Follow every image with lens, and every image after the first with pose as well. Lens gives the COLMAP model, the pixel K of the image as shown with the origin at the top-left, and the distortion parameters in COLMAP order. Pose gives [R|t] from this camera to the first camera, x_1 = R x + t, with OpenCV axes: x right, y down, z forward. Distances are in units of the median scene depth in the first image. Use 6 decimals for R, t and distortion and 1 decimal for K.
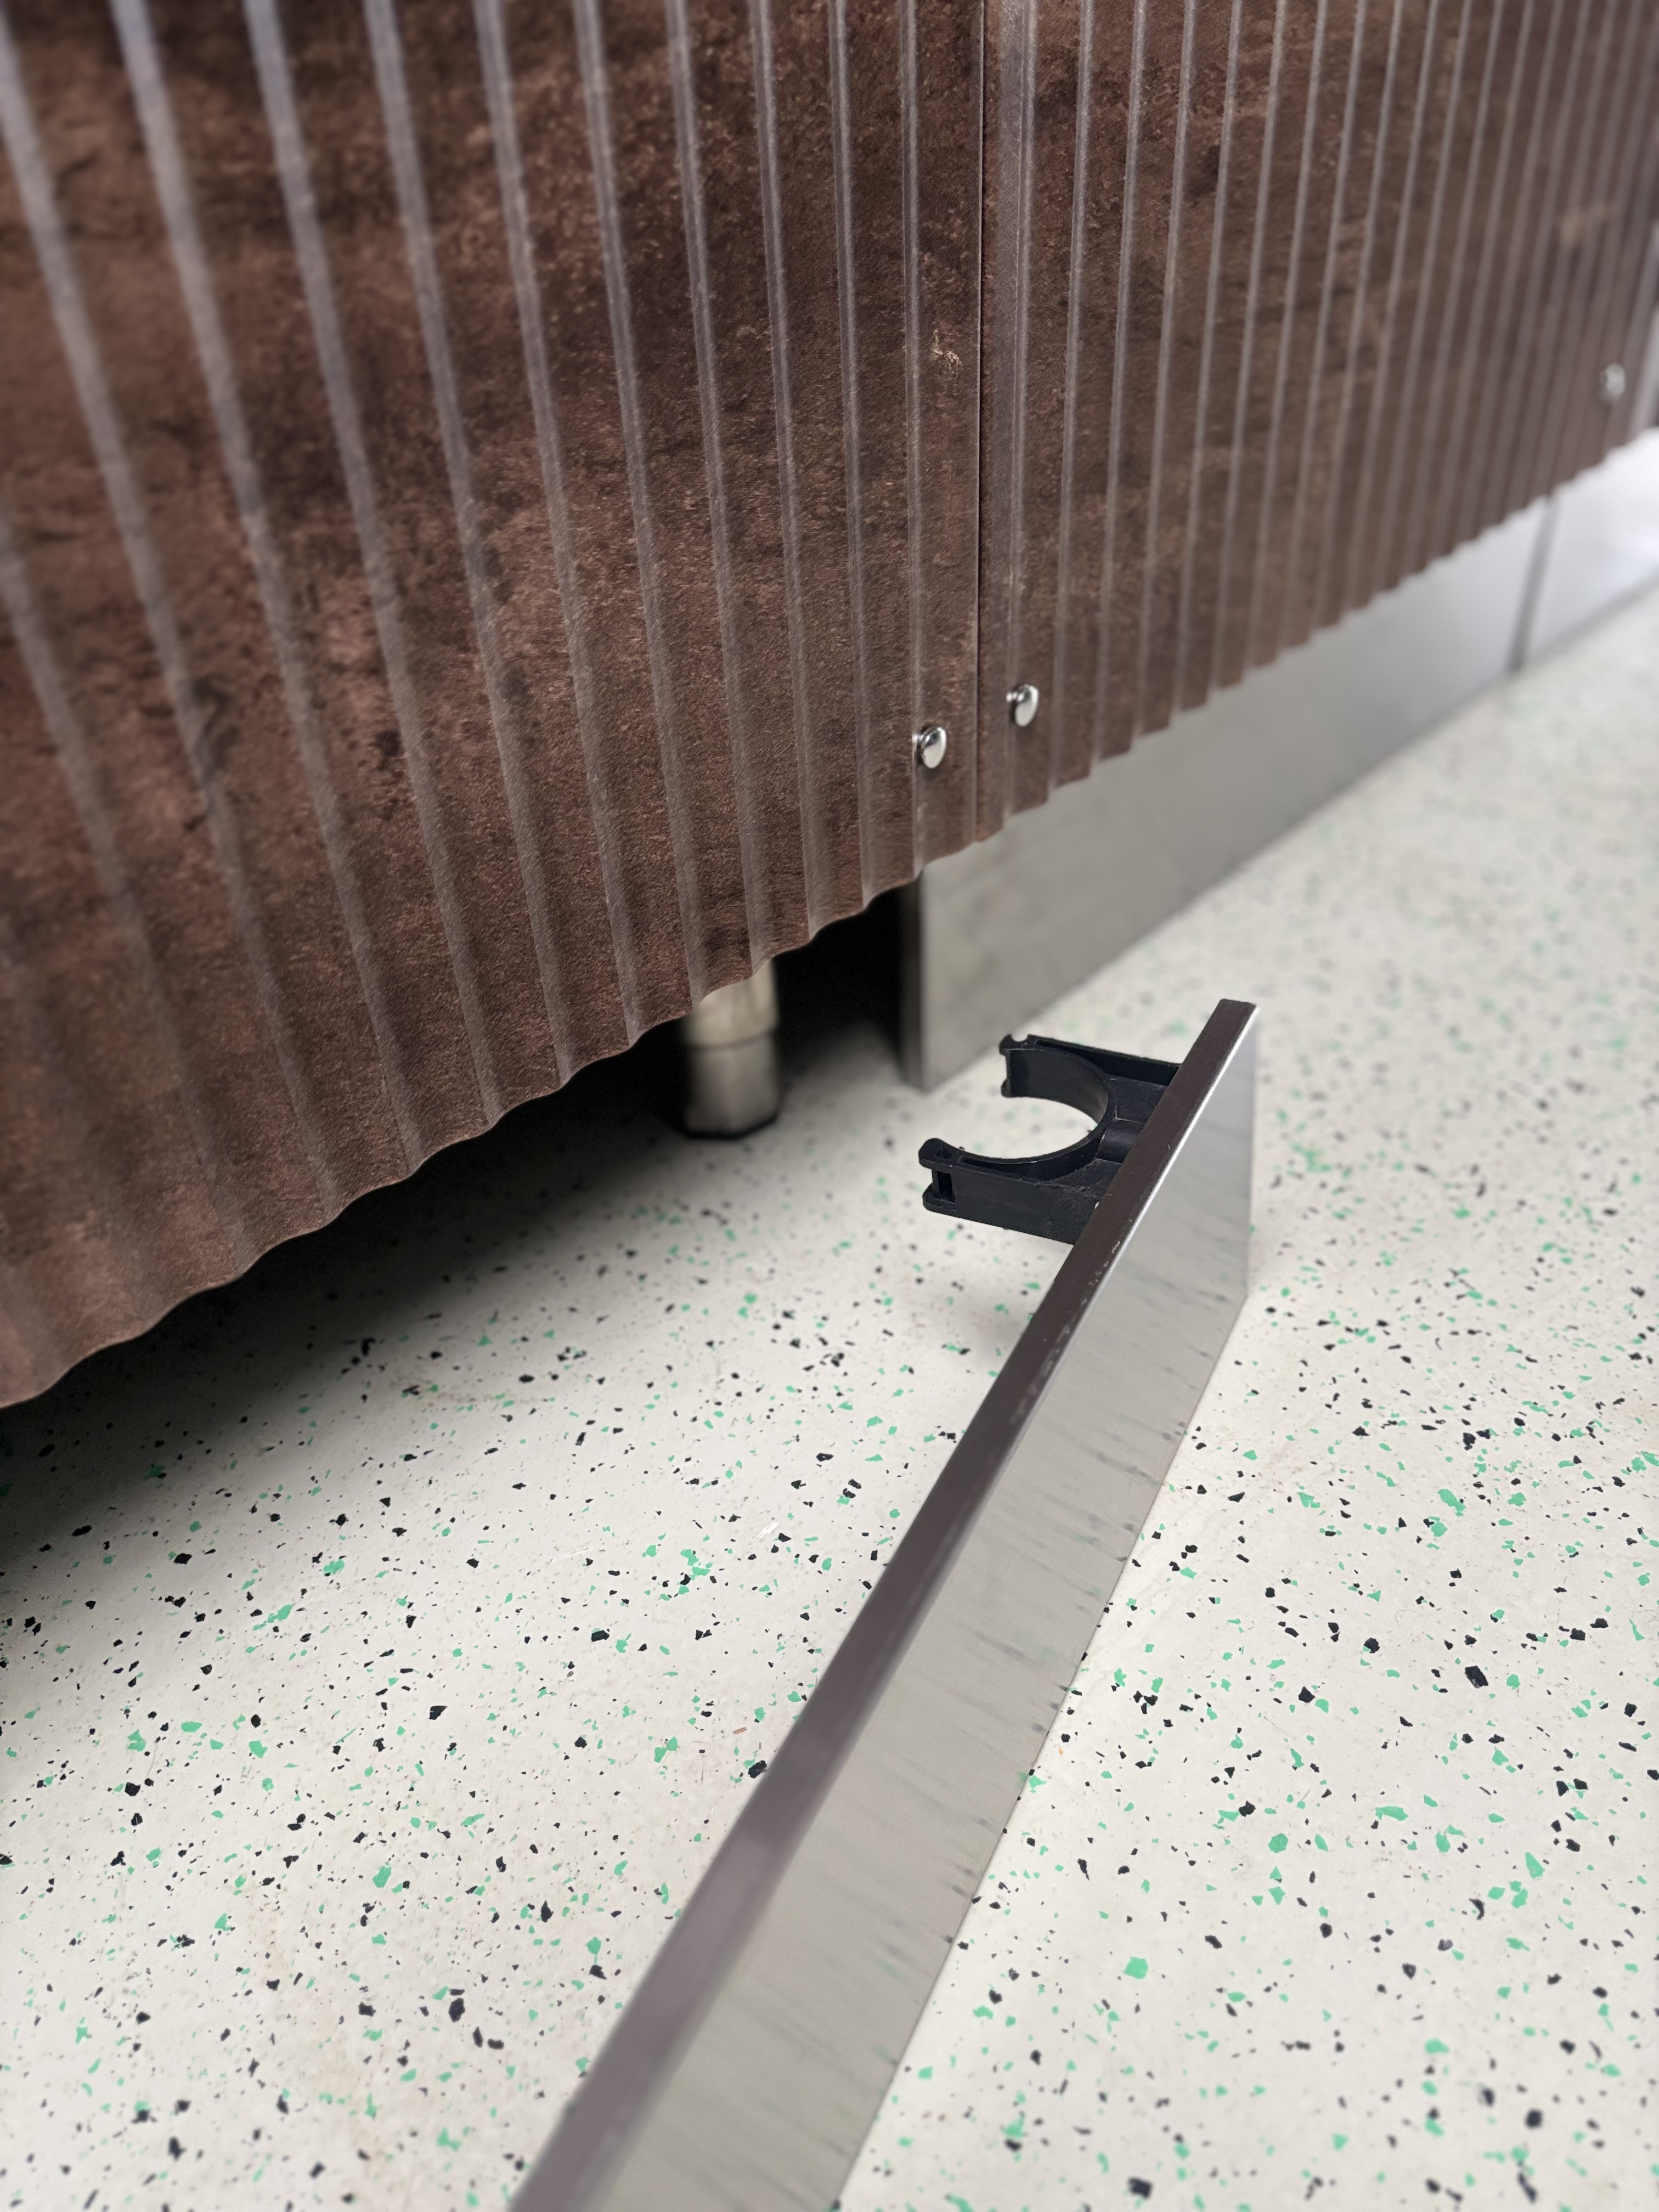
lens RADIAL K [[1666.0, 0, 828.4], [0, 1666.0, 1084.9], [0, 0, 1]] dist [0.005012, -0.000211]
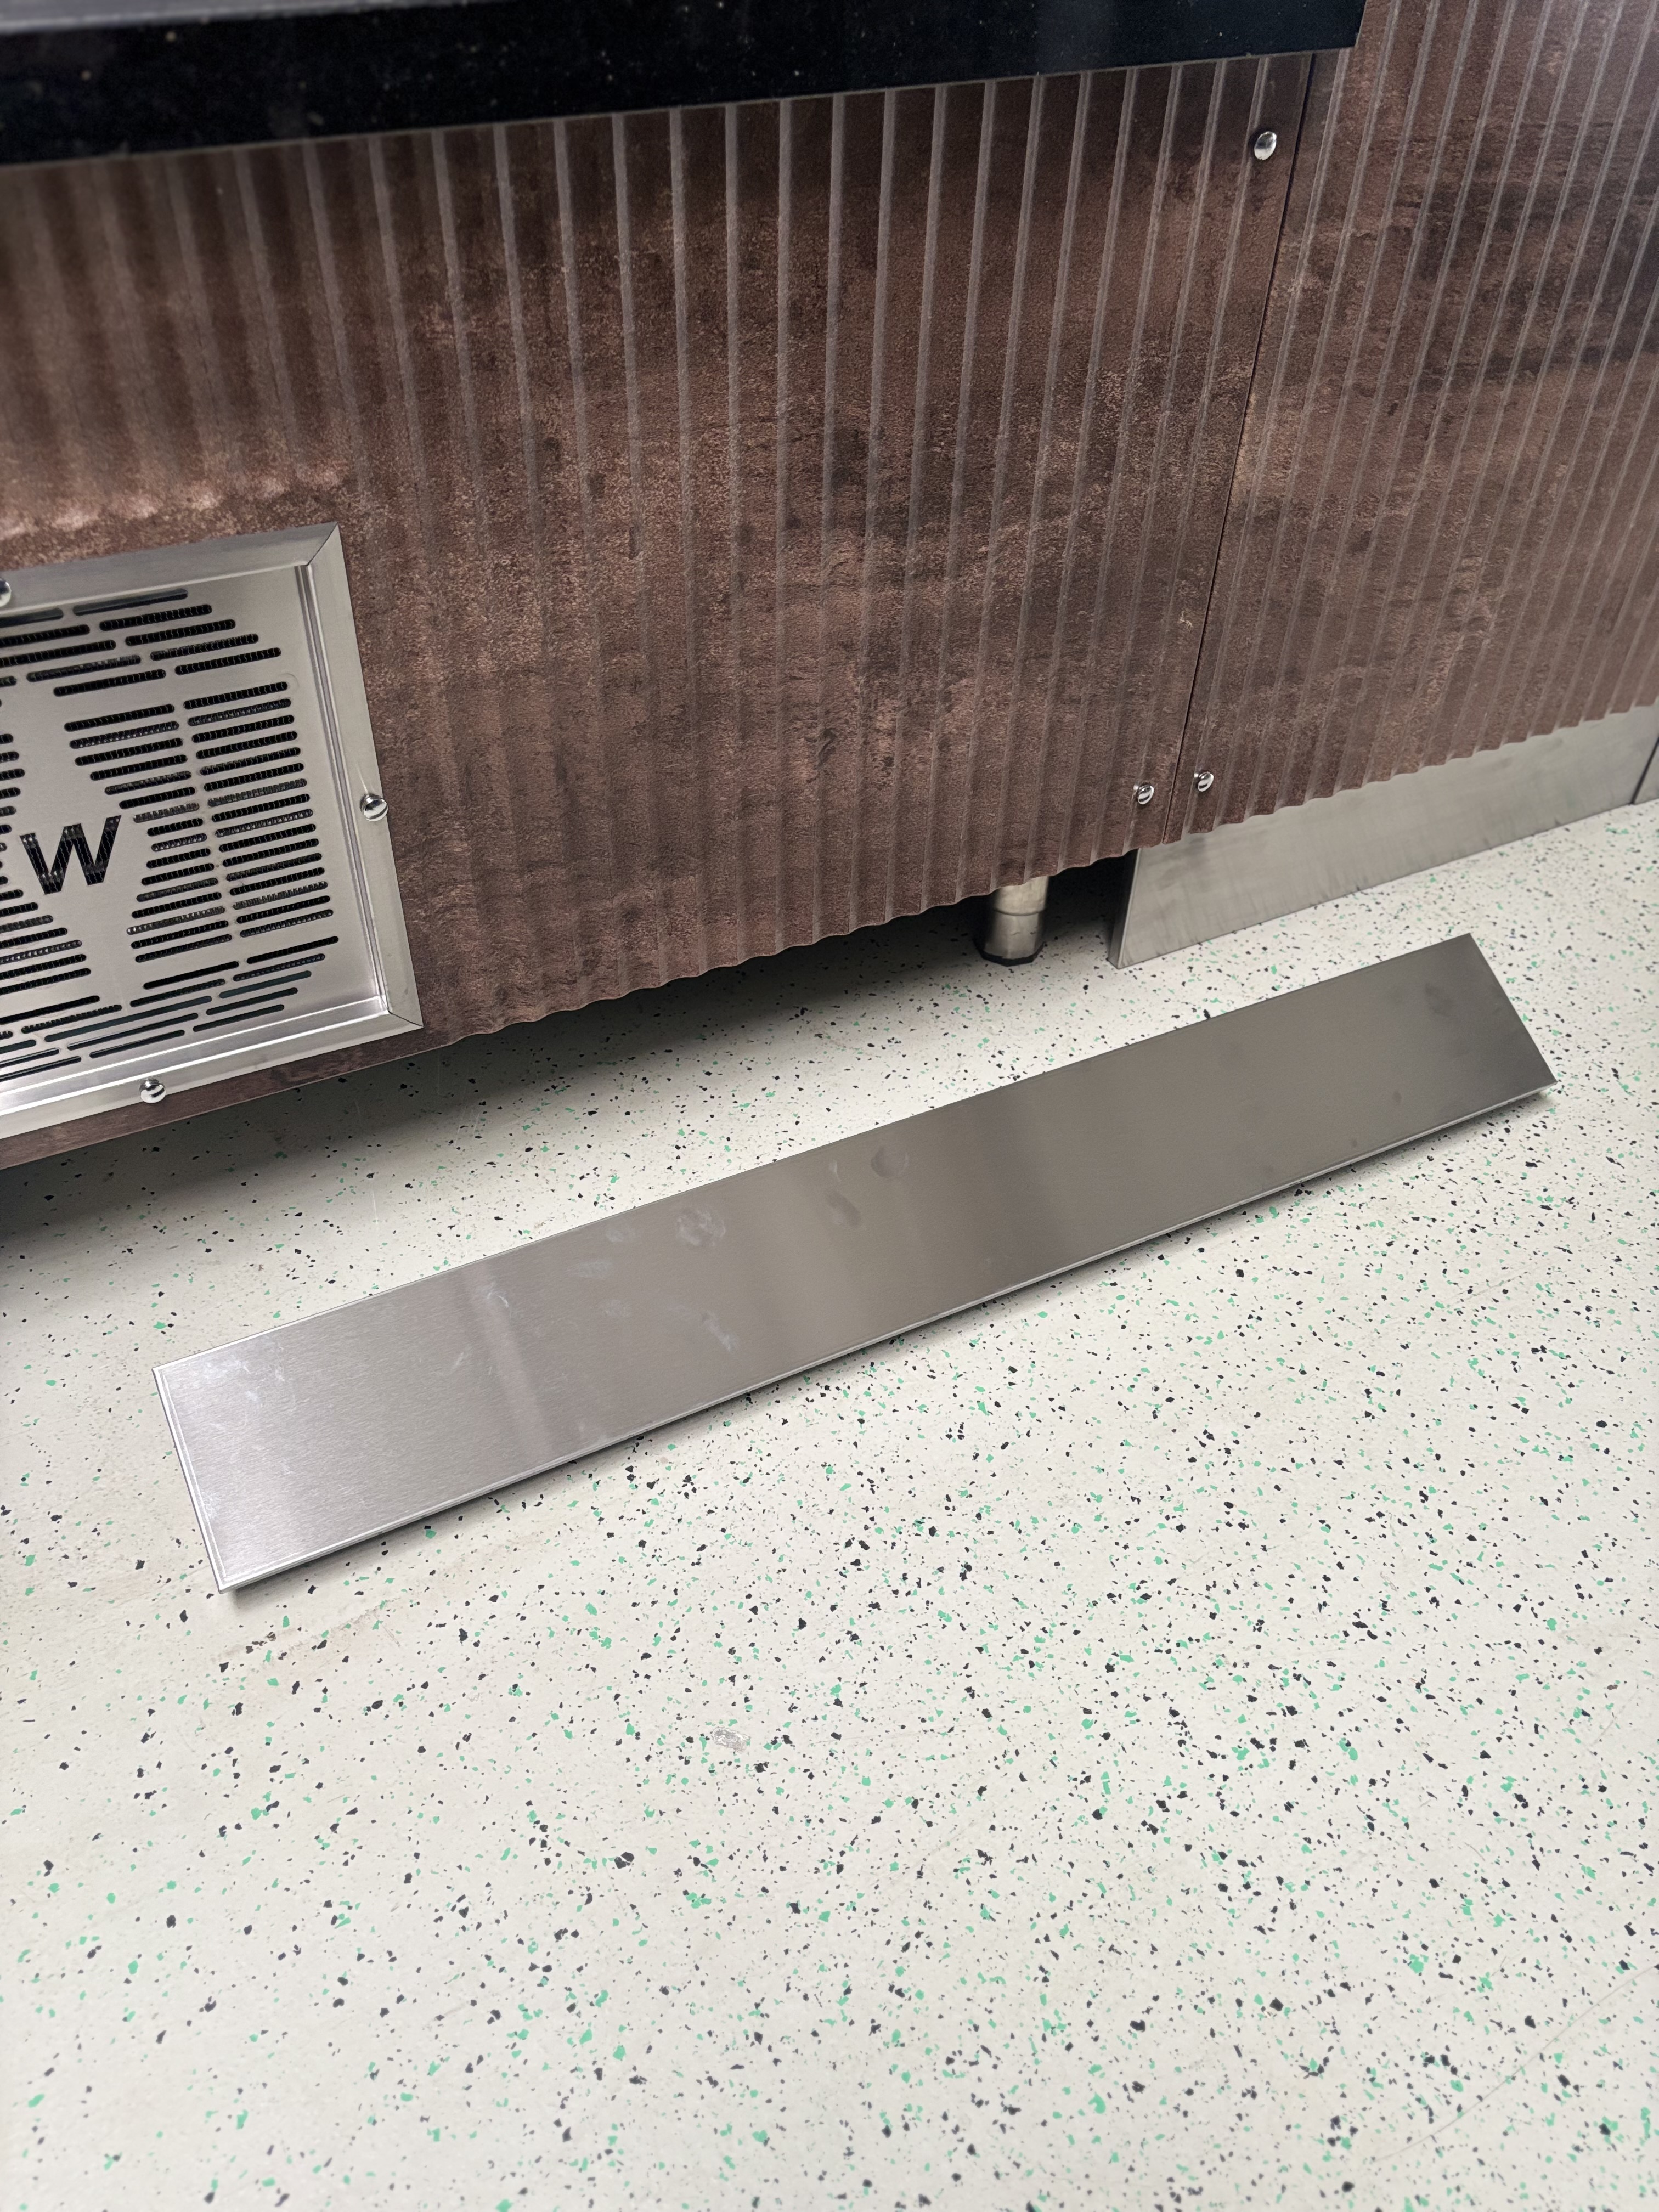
lens RADIAL K [[1637.5, 0, 756.8], [0, 1637.5, 1111.3], [0, 0, 1]] dist [0.007943, -0.014686]
pose [[0.928117, 0.281170, -0.244015, 0.211189], [-0.251778, 0.956872, 0.144925, -0.006399], [0.274240, -0.073070, 0.958881, -1.019392]]
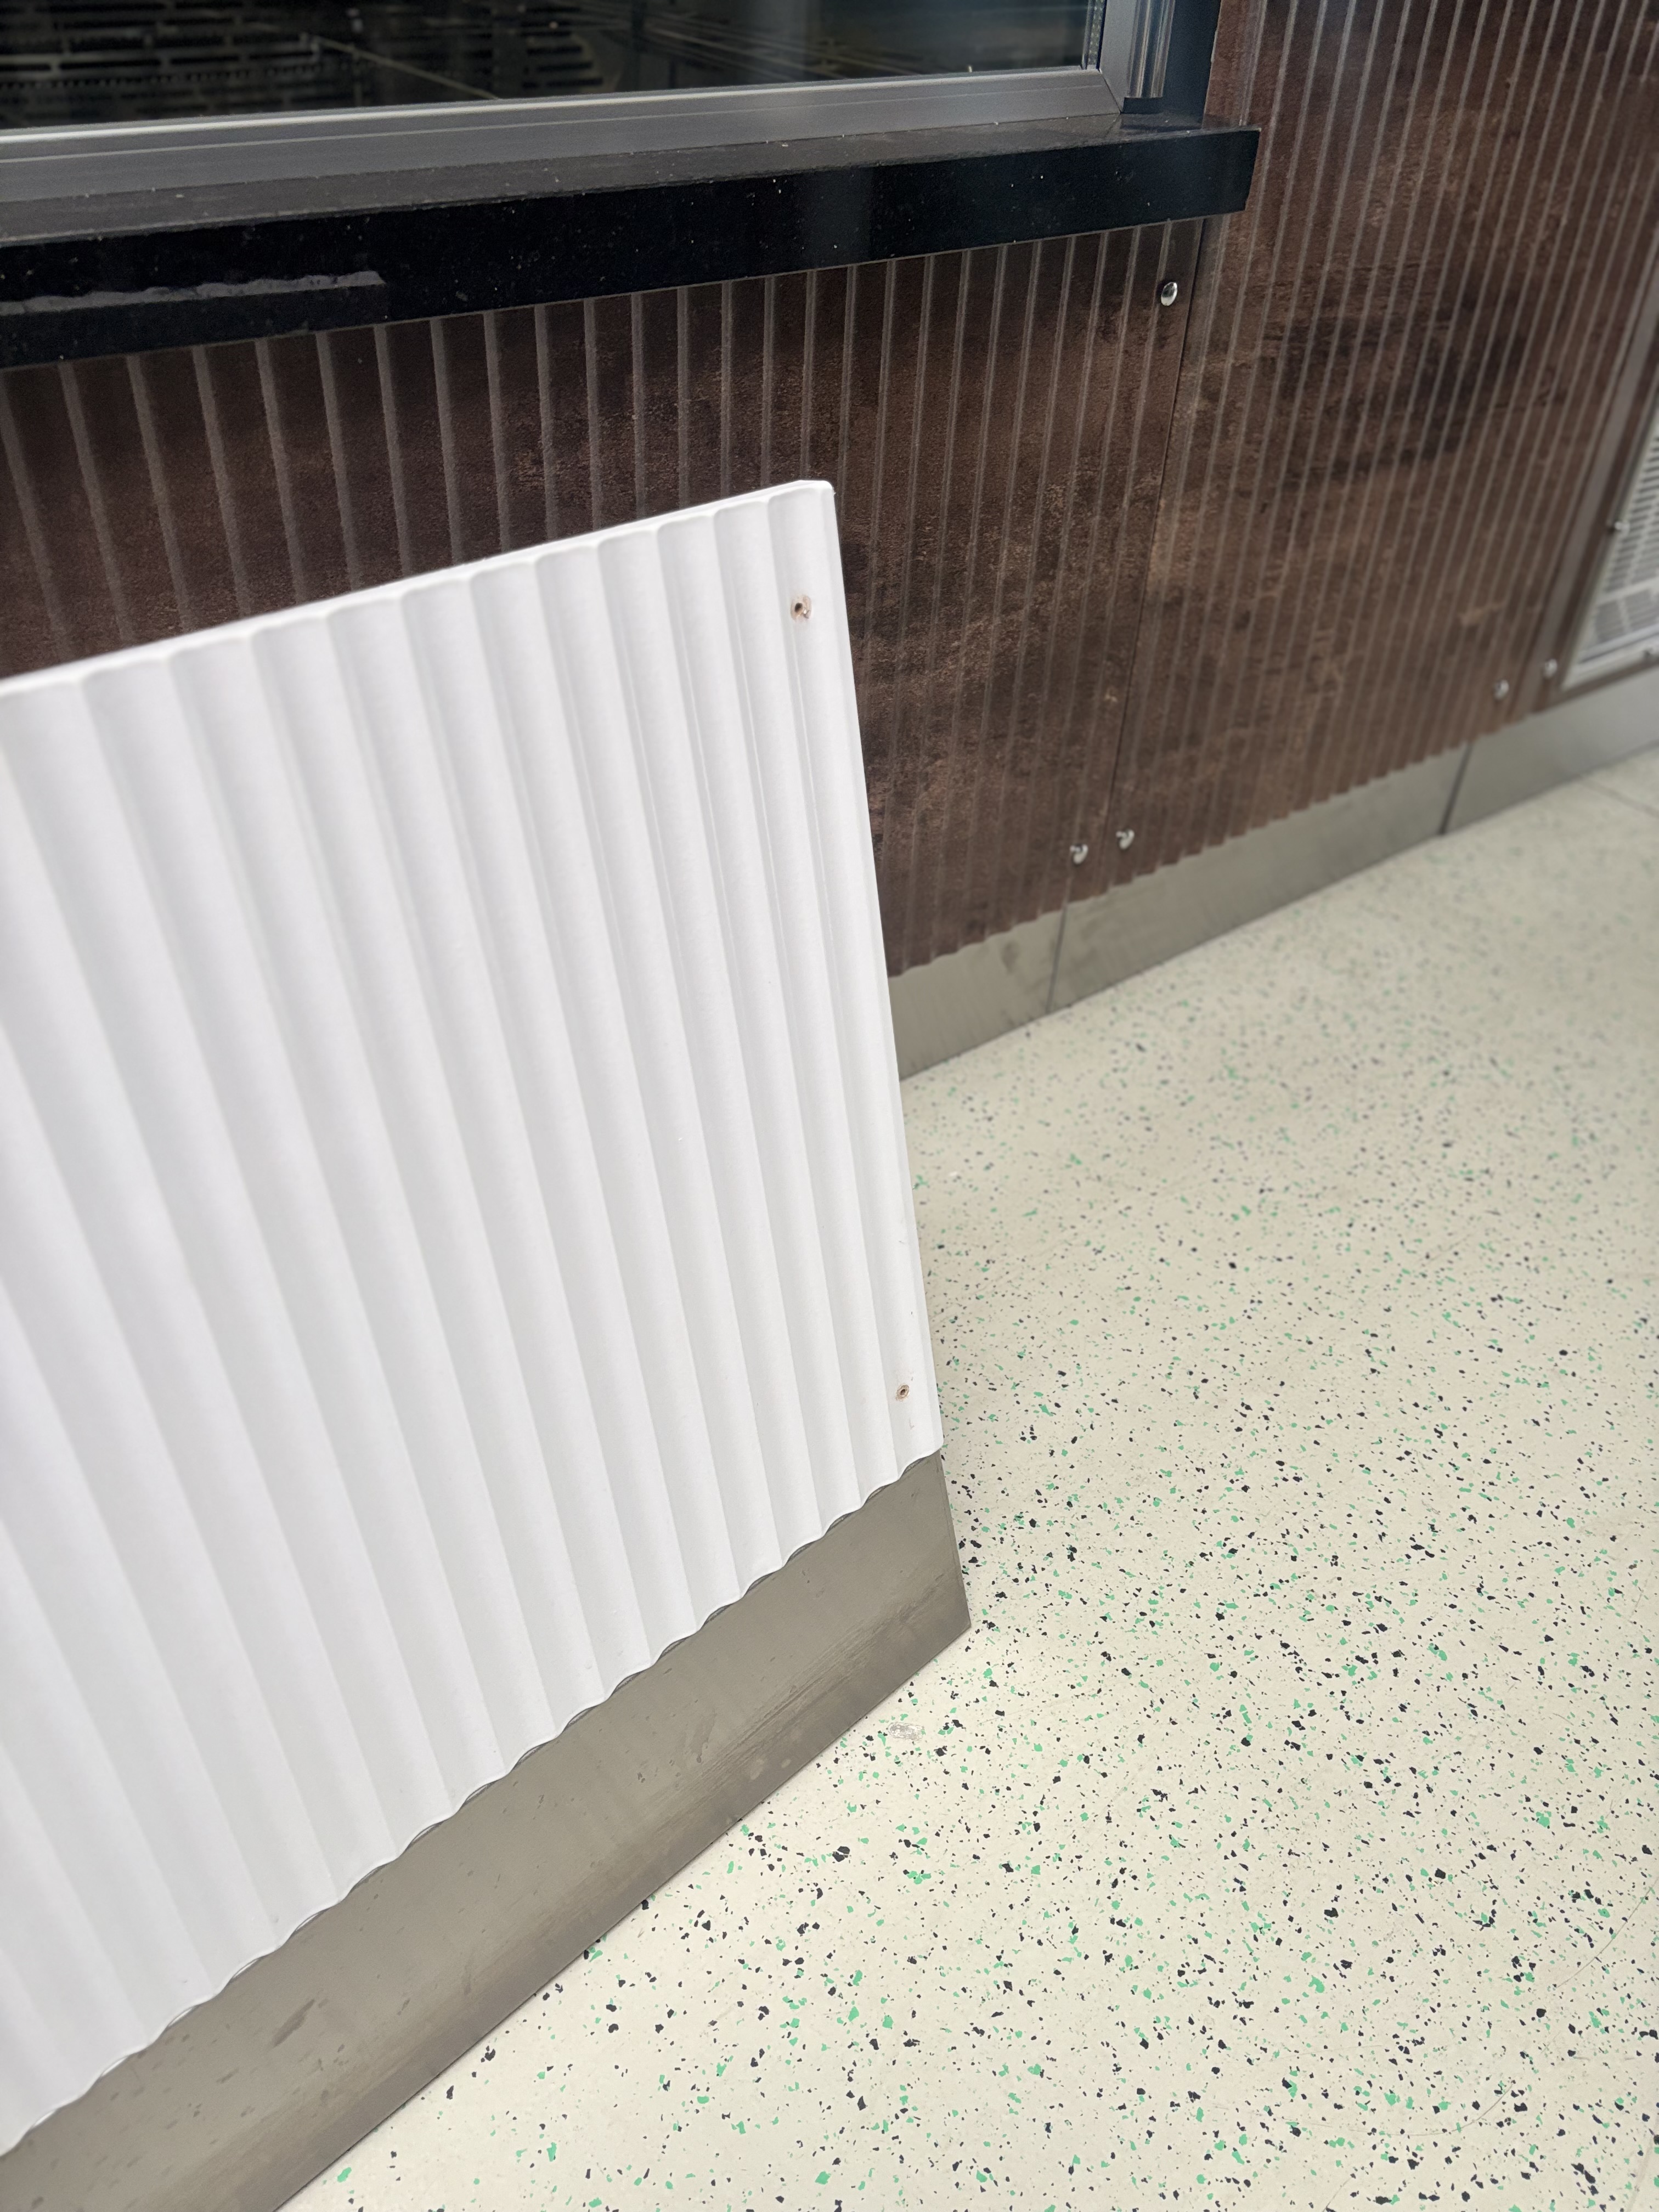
lens RADIAL K [[1653.3, 0, 742.7], [0, 1653.3, 1112.5], [0, 0, 1]] dist [-0.007328, 0.005187]
pose [[0.979415, 0.164746, -0.116638, -0.062137], [-0.160654, 0.986042, 0.043722, 0.112257], [0.122213, -0.024083, 0.992212, -1.228880]]
